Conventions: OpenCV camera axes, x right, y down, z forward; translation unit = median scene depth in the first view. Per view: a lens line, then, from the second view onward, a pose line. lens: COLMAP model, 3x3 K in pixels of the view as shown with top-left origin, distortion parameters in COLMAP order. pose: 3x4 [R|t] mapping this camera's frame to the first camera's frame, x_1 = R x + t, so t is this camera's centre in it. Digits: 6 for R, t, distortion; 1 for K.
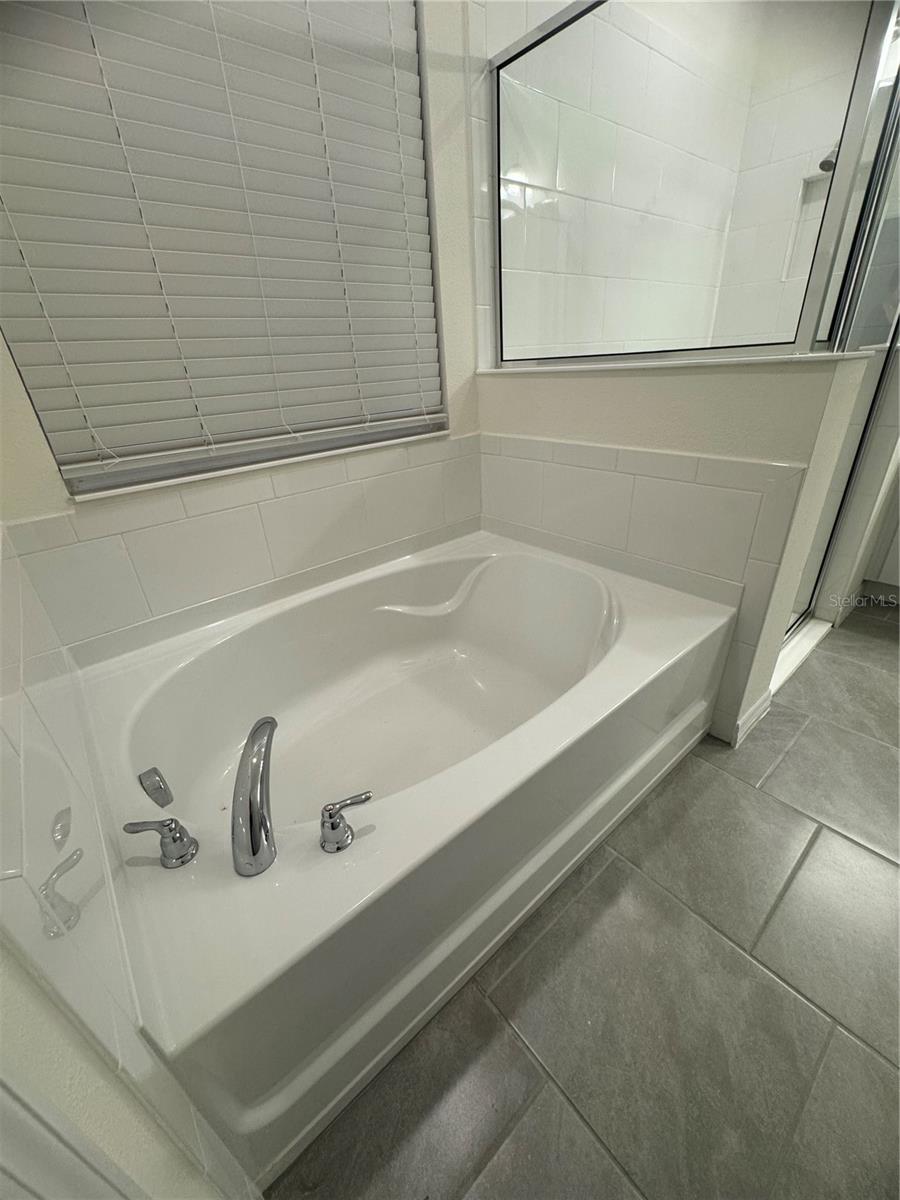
lens RADIAL K [[478.8, 0, 450.0], [0, 478.8, 600.0], [0, 0, 1]] dist [-0.000913, -0.000074]
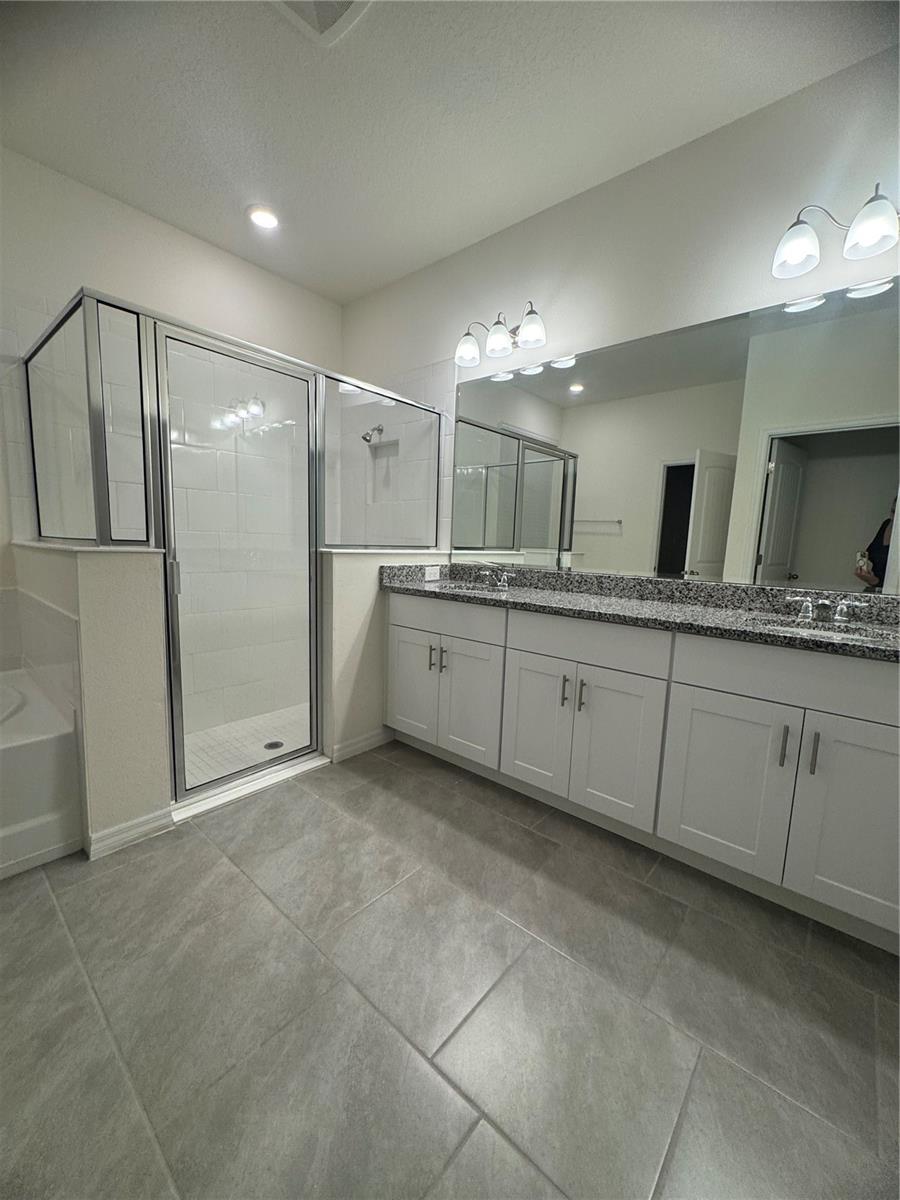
lens RADIAL K [[478.8, 0, 450.0], [0, 478.8, 600.0], [0, 0, 1]] dist [-0.000913, -0.000074]
pose [[0.982361, 0.070756, 0.173090, 0.986791], [-0.009275, 0.942945, -0.332820, 0.078621], [-0.186763, 0.325344, 0.926969, -0.340771]]
